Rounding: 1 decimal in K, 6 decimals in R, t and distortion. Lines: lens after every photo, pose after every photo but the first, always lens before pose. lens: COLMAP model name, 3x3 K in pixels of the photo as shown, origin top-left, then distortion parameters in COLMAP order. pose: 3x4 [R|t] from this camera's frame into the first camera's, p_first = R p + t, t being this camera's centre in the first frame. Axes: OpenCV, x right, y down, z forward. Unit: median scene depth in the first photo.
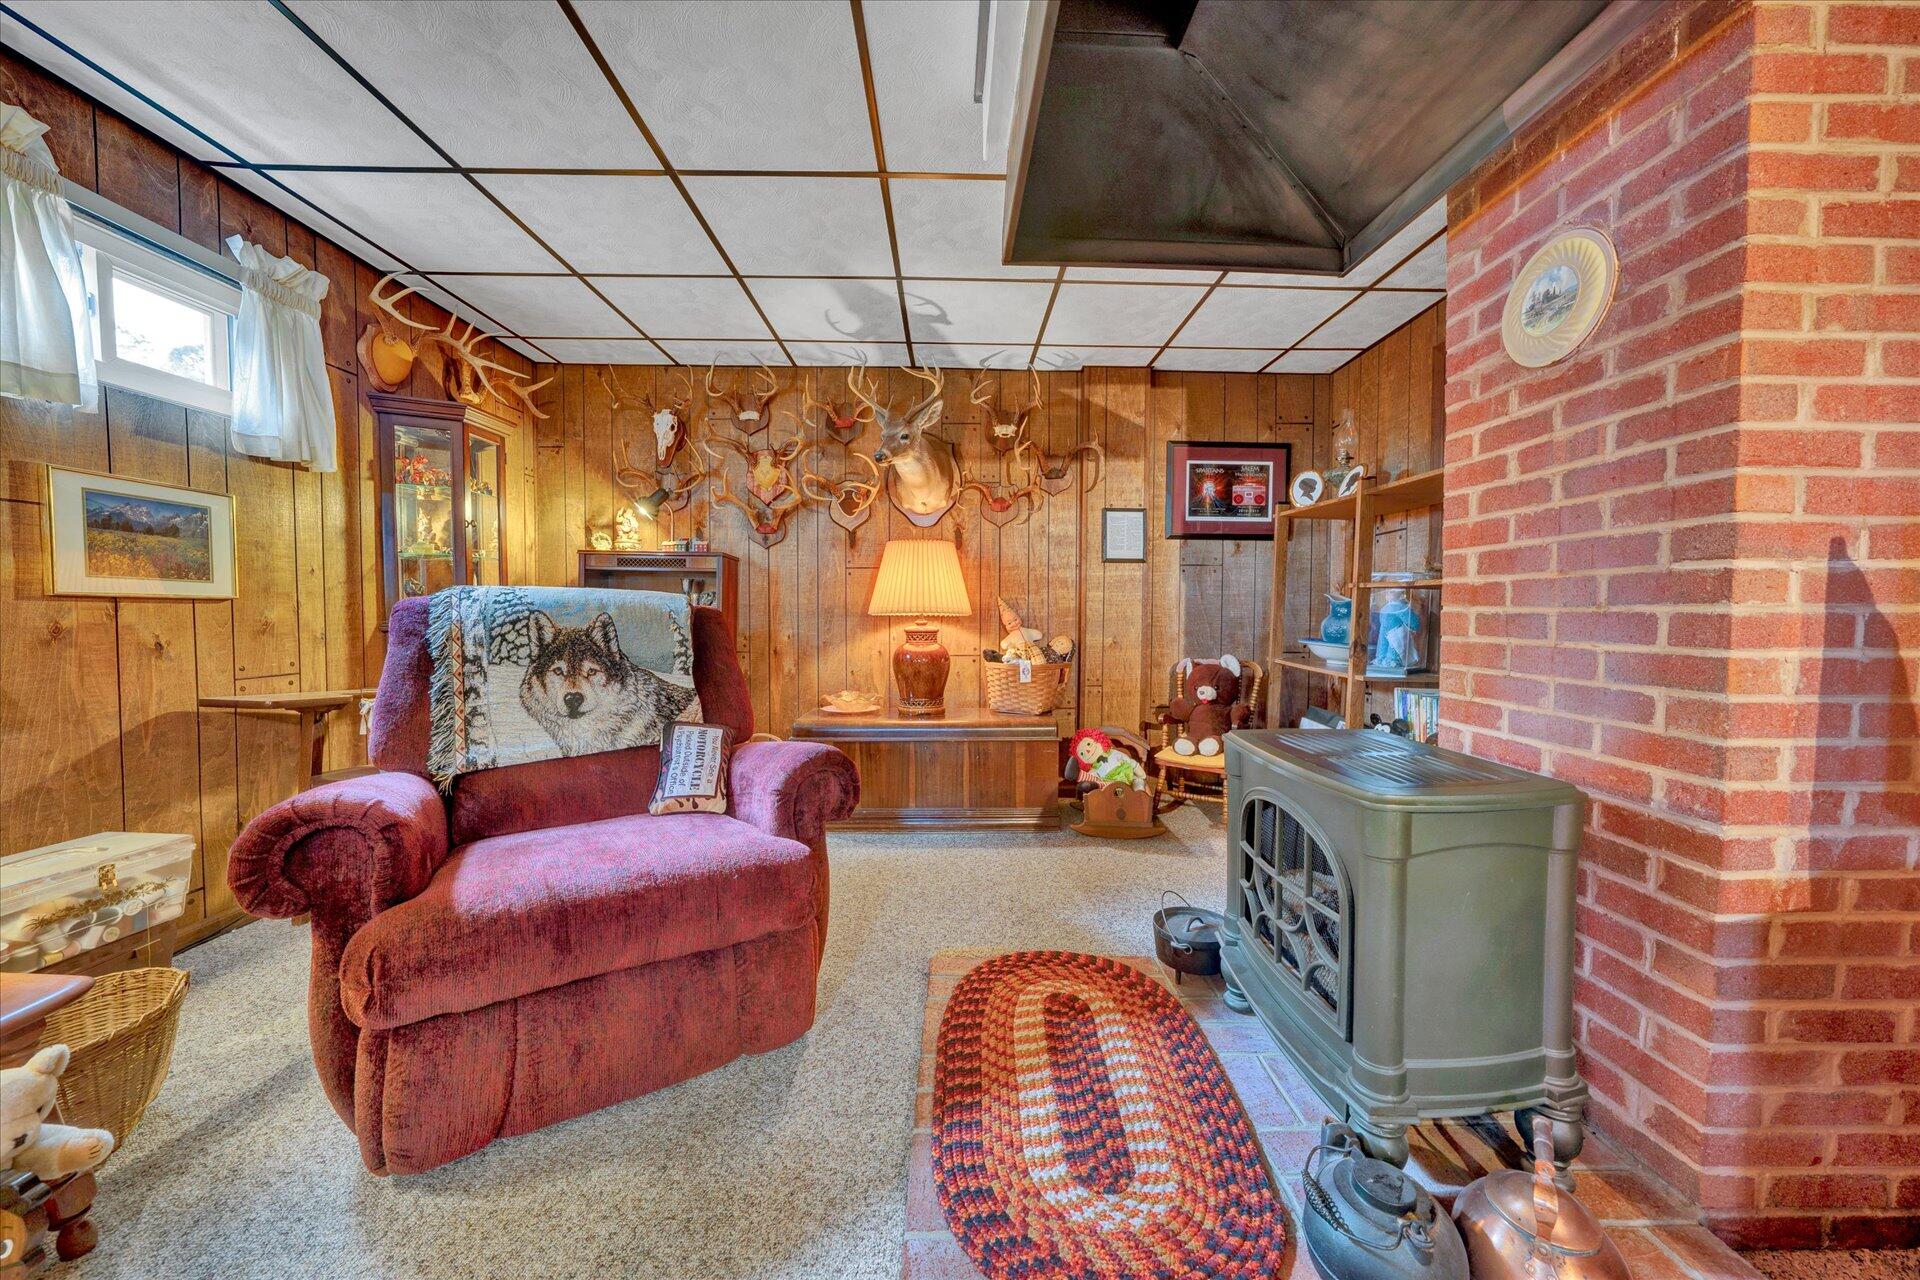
lens RADIAL K [[650.7, 0, 964.1], [0, 650.7, 662.5], [0, 0, 1]] dist [-0.034575, 0.006565]
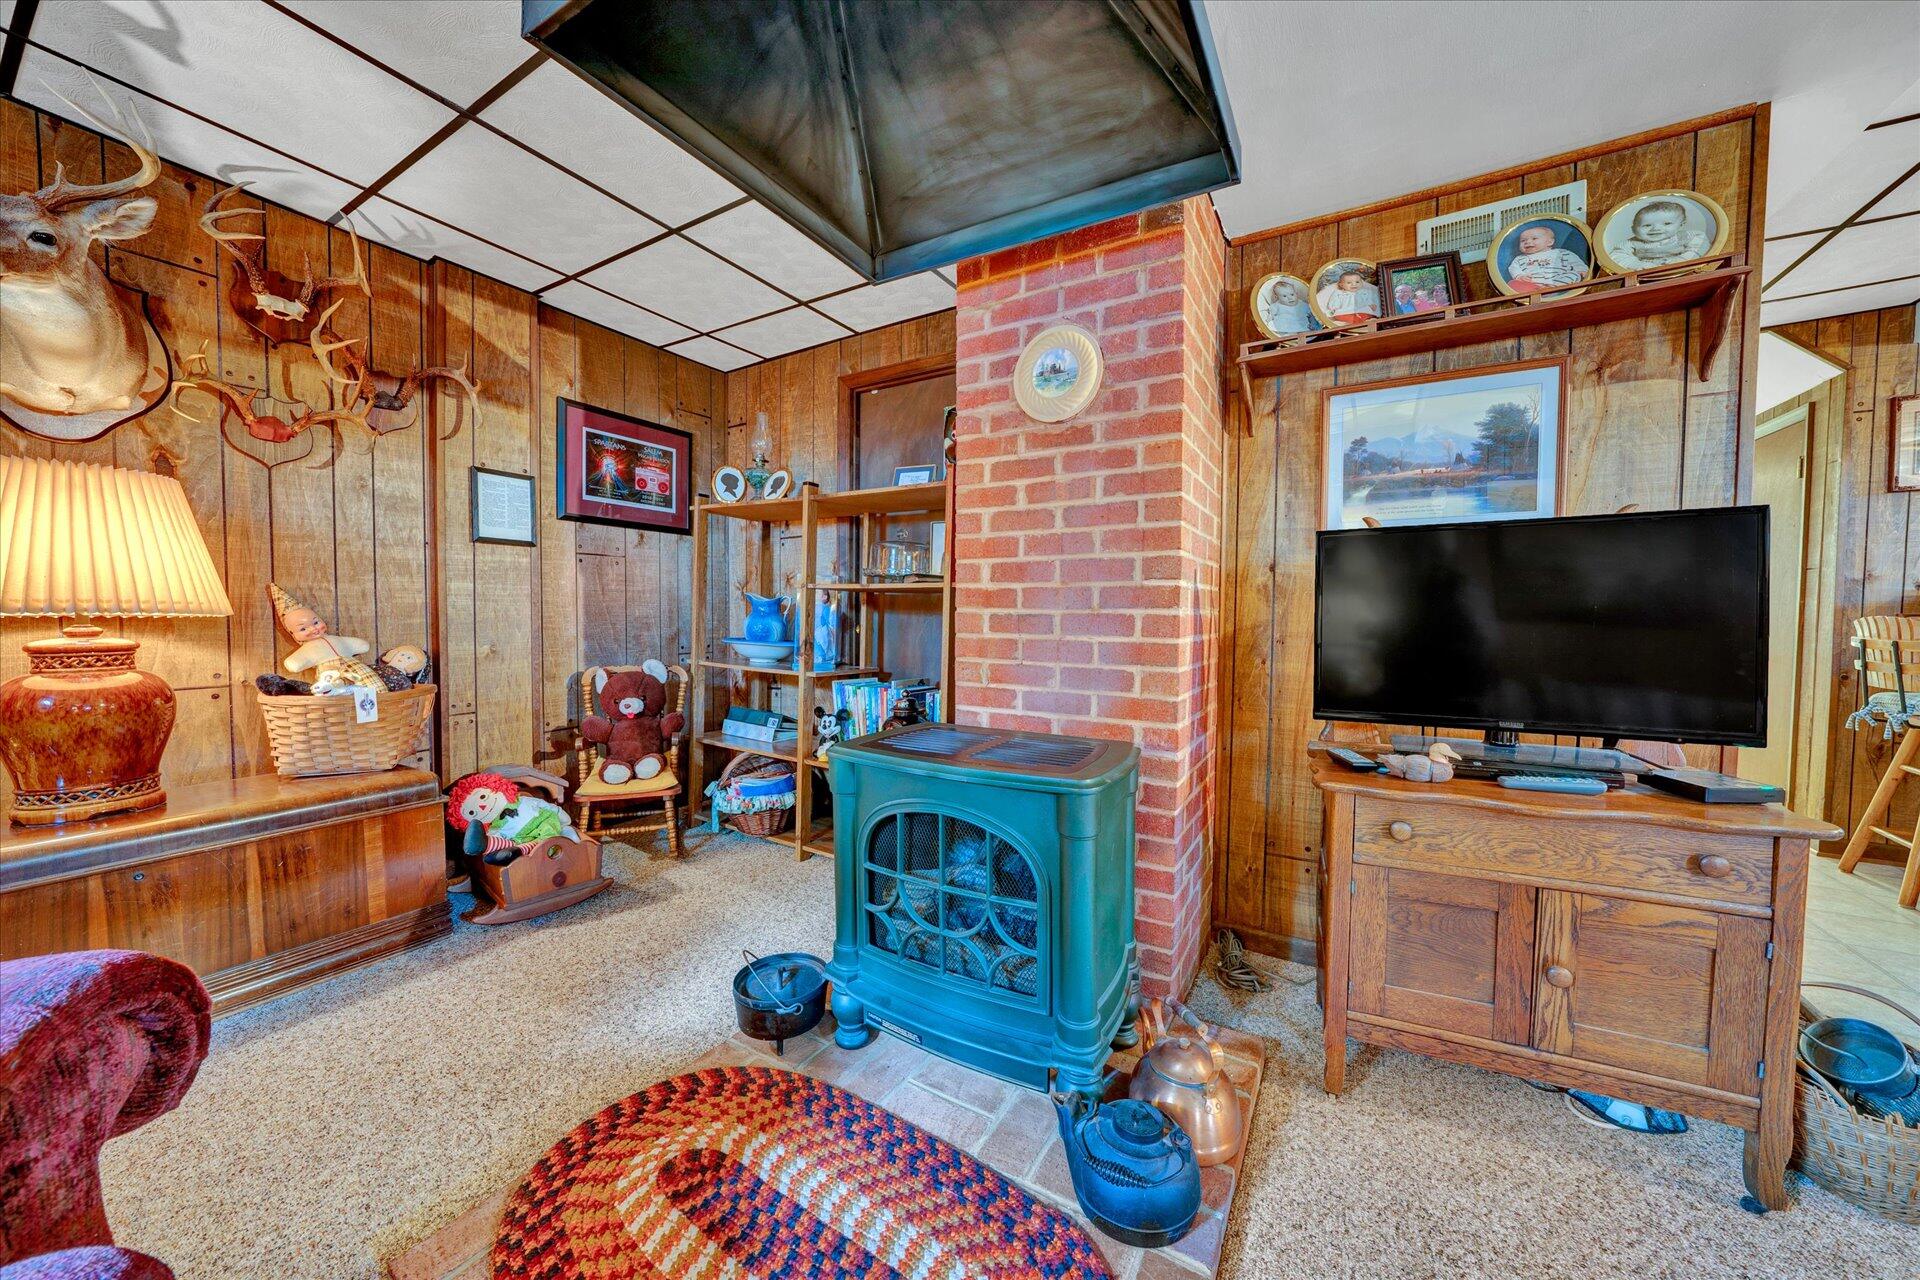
lens RADIAL K [[650.7, 0, 964.1], [0, 650.7, 662.5], [0, 0, 1]] dist [-0.034575, 0.006565]
pose [[0.524120, -0.062085, 0.849378, -0.123737], [0.059640, 0.997566, 0.036115, -0.015519], [-0.849554, 0.031728, 0.526547, 0.186614]]
